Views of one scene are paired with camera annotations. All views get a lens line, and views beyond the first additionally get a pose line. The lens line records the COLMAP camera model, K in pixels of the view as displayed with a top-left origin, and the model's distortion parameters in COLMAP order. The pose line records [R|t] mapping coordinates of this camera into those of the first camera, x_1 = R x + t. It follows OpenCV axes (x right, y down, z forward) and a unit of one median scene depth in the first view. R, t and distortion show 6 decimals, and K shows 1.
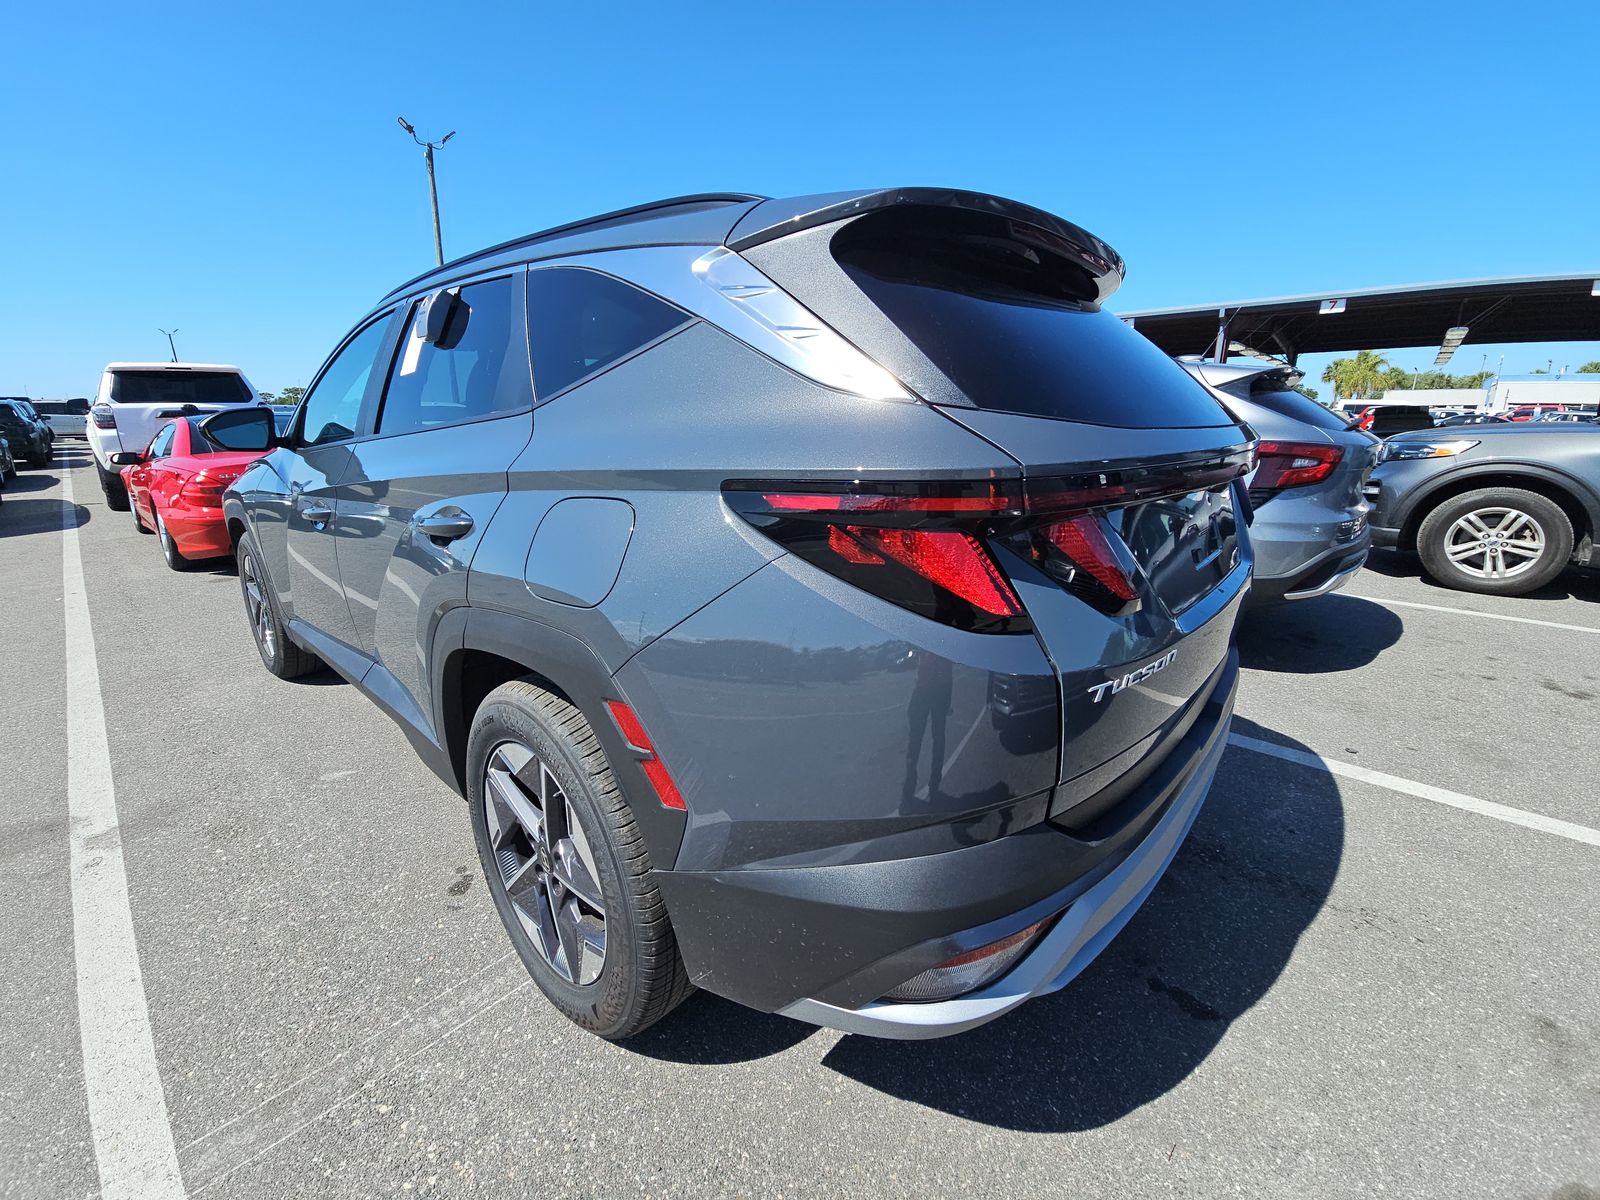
lens RADIAL K [[644.0, 0, 800.0], [0, 644.0, 600.0], [0, 0, 1]] dist [-0.000064, -0.000128]
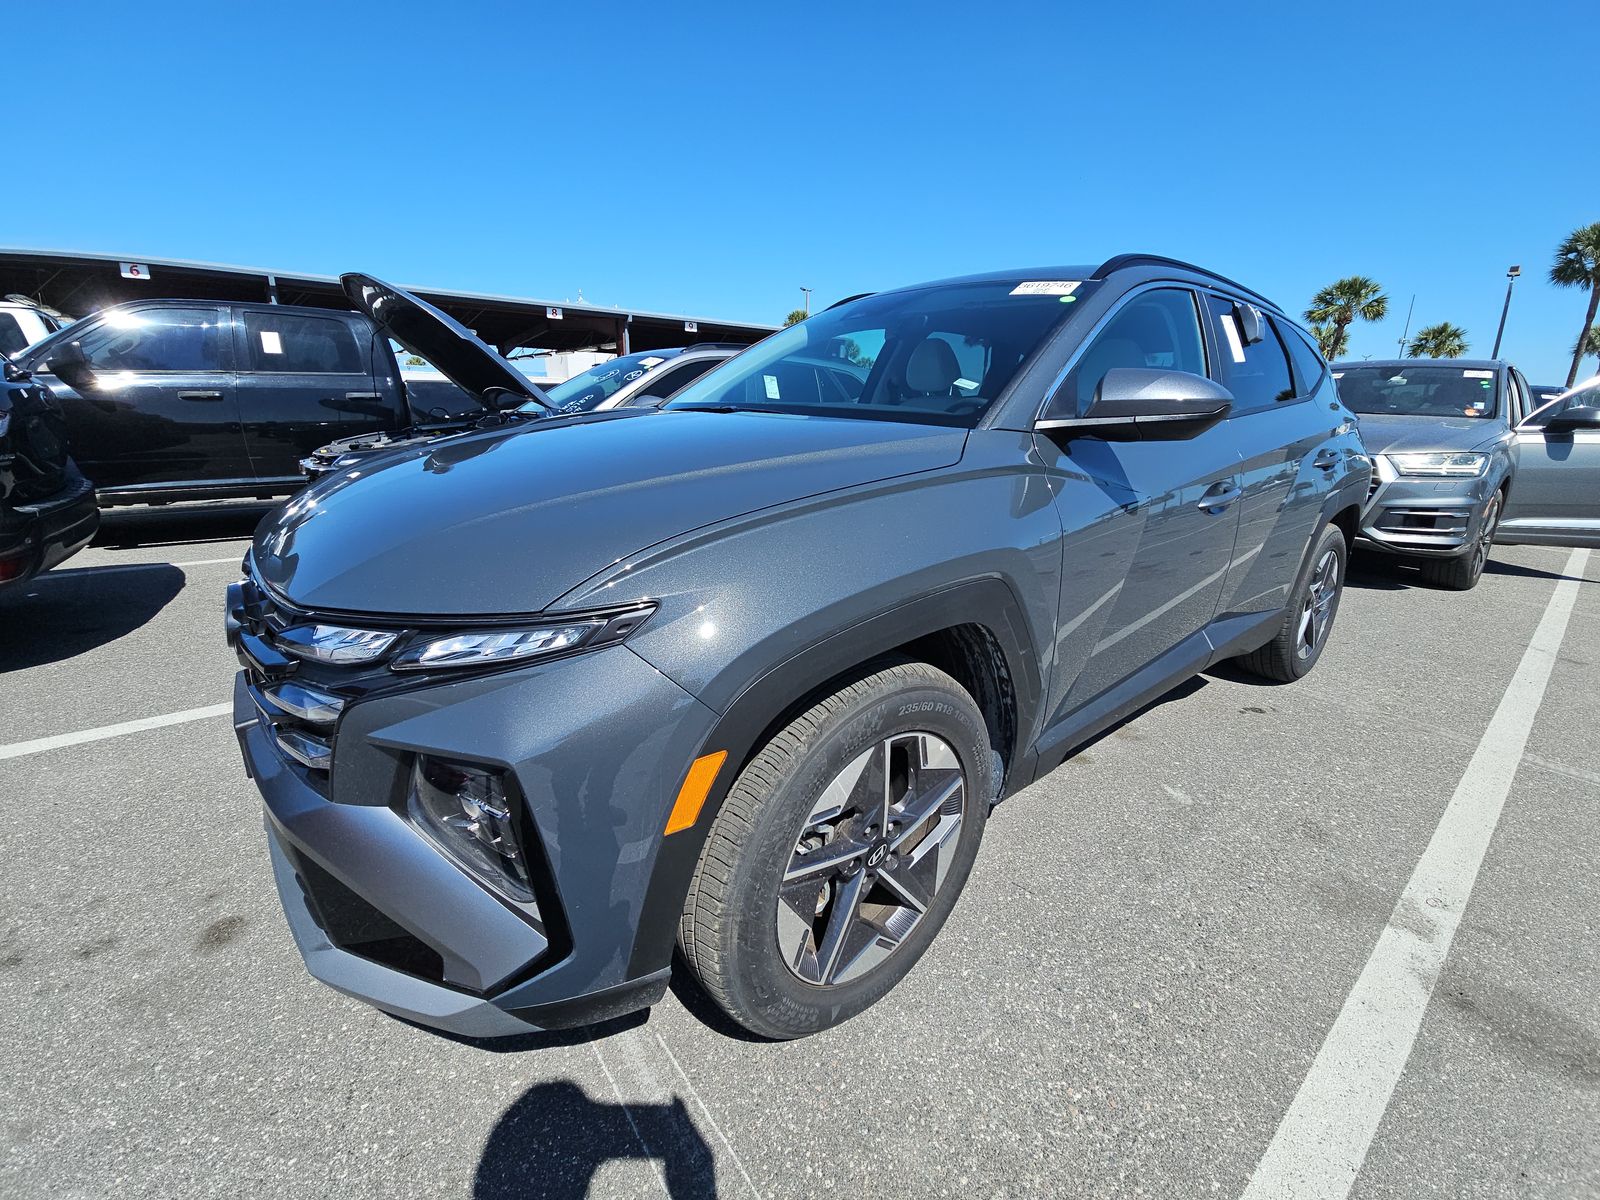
lens RADIAL K [[644.0, 0, 800.0], [0, 644.0, 600.0], [0, 0, 1]] dist [-0.000064, -0.000128]
pose [[0.165968, -0.267216, 0.949237, -1.843254], [0.242731, 0.944041, 0.223314, -0.351053], [-0.955791, 0.193346, 0.221542, 1.462267]]
